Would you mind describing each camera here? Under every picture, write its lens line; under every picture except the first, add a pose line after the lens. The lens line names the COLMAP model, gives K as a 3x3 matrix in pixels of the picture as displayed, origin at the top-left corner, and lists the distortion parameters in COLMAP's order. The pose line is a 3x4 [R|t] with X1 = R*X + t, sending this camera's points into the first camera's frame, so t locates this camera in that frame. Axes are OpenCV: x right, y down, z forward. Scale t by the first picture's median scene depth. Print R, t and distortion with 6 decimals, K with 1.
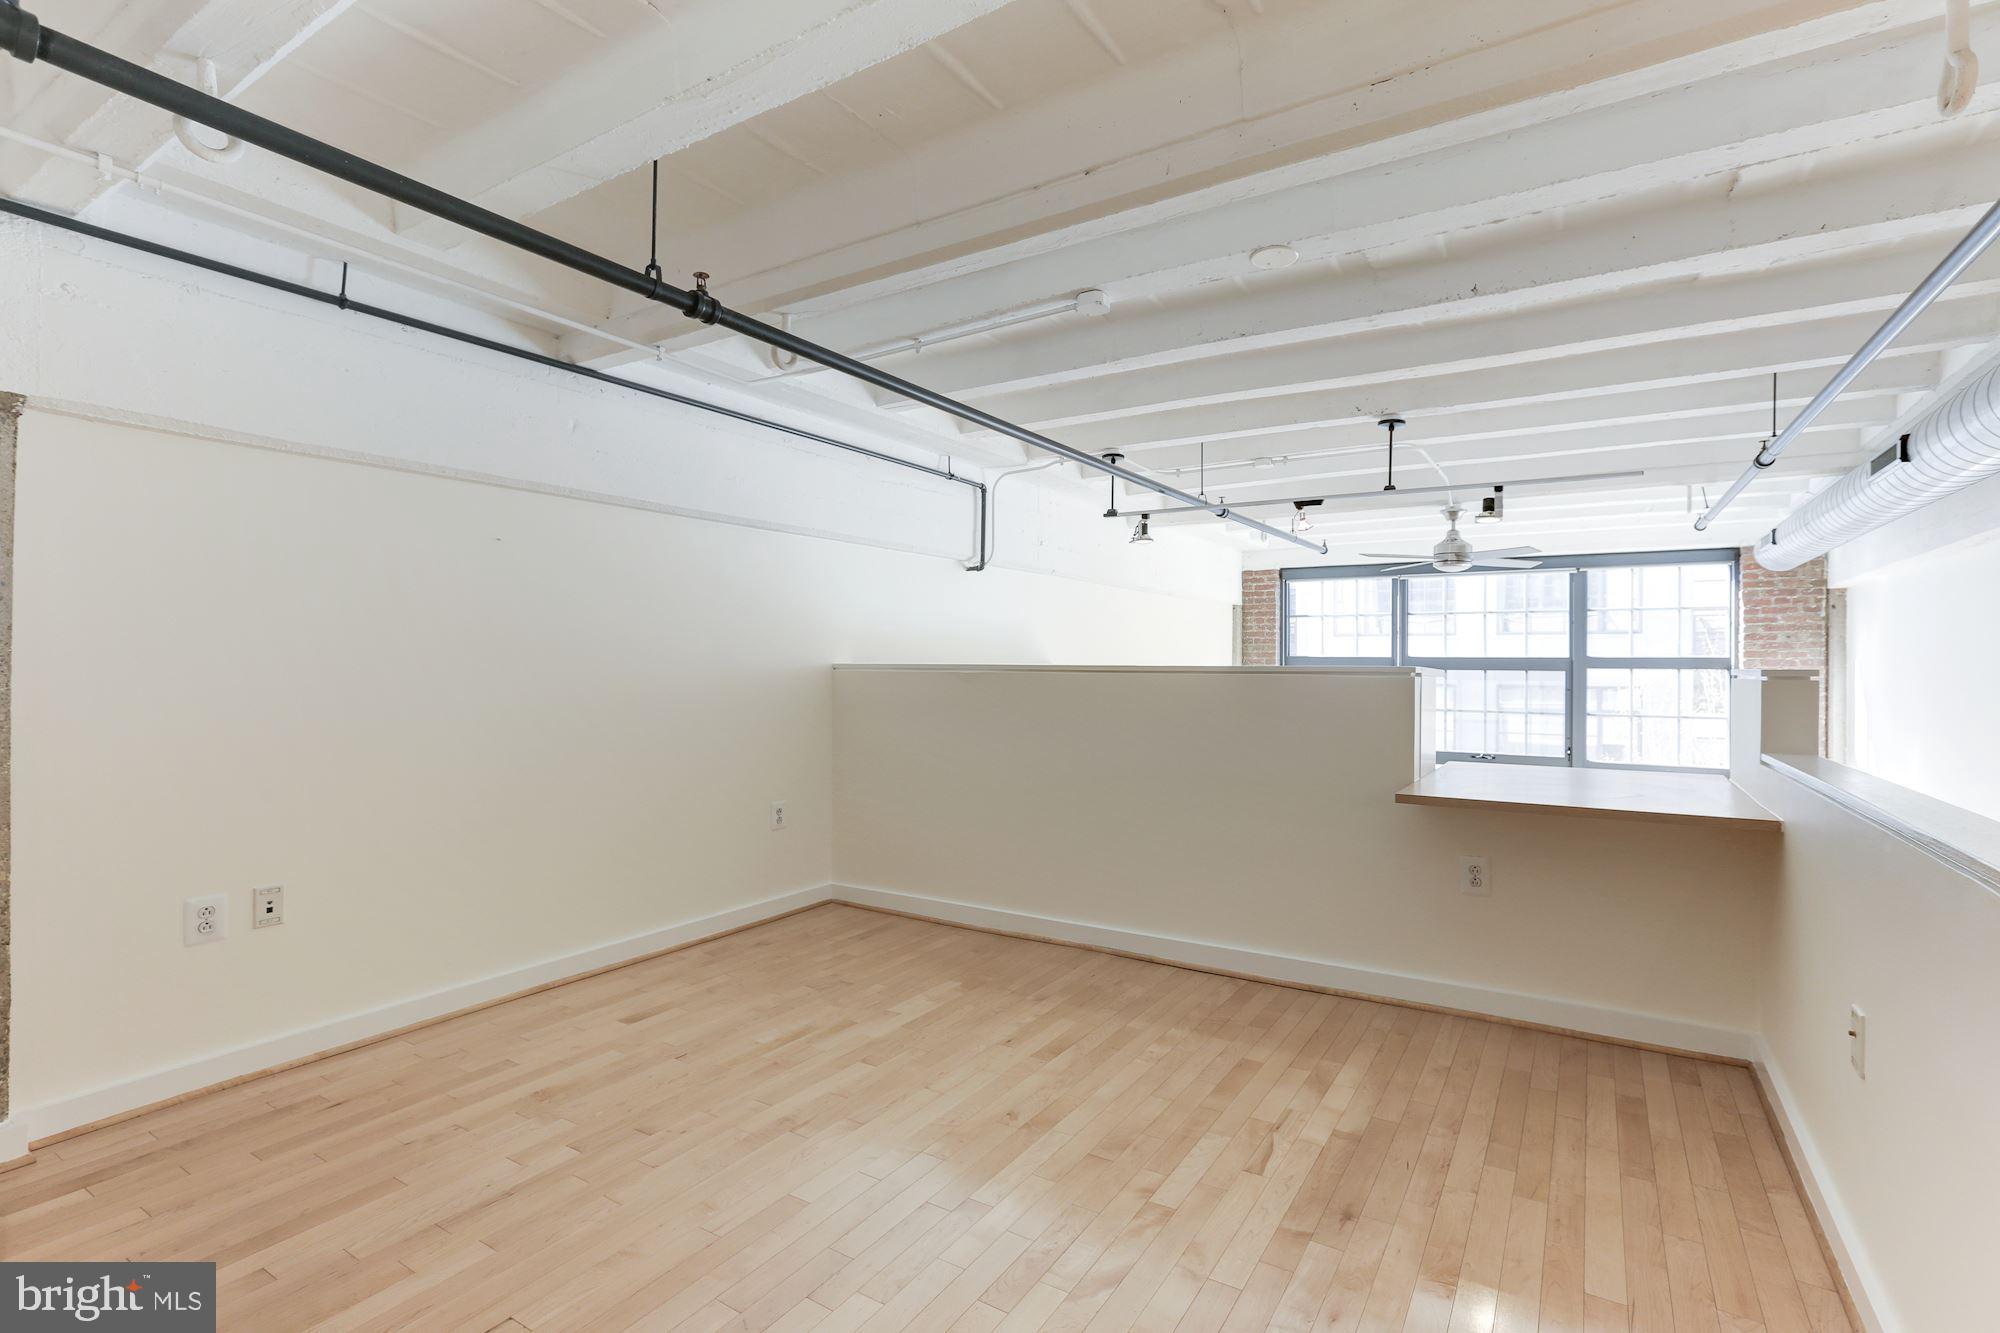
lens RADIAL K [[950.3, 0, 947.7], [0, 950.3, 663.5], [0, 0, 1]] dist [-0.053046, 0.026065]
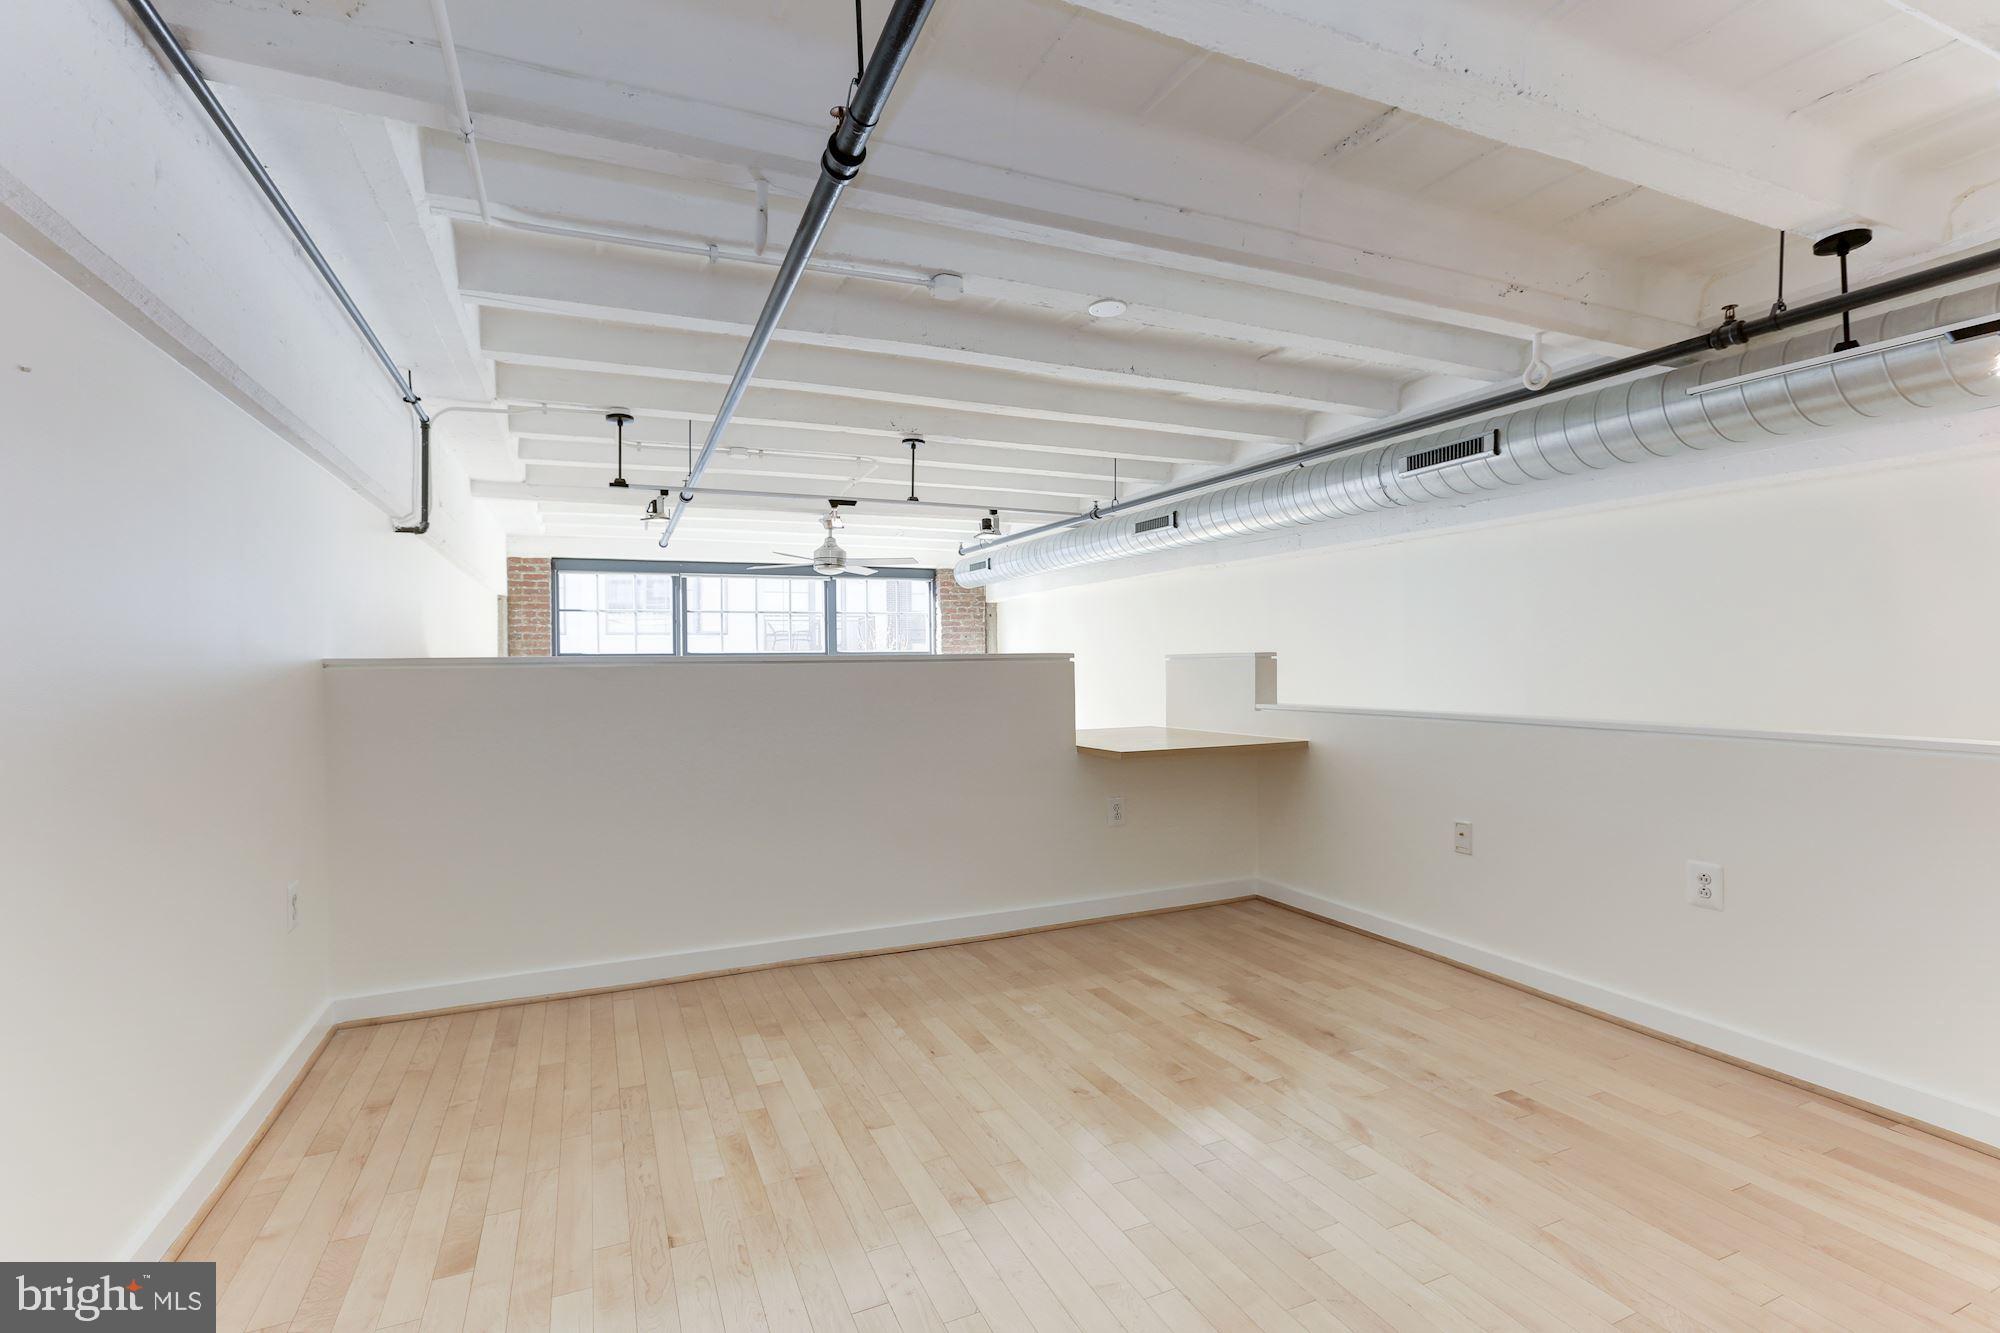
lens RADIAL K [[940.4, 0, 1097.1], [0, 940.4, 661.3], [0, 0, 1]] dist [-0.050986, 0.026116]
pose [[0.511055, -0.012555, 0.859457, -0.438640], [0.014288, 0.999879, 0.006110, 0.005729], [-0.859429, 0.009157, 0.511172, 0.261119]]
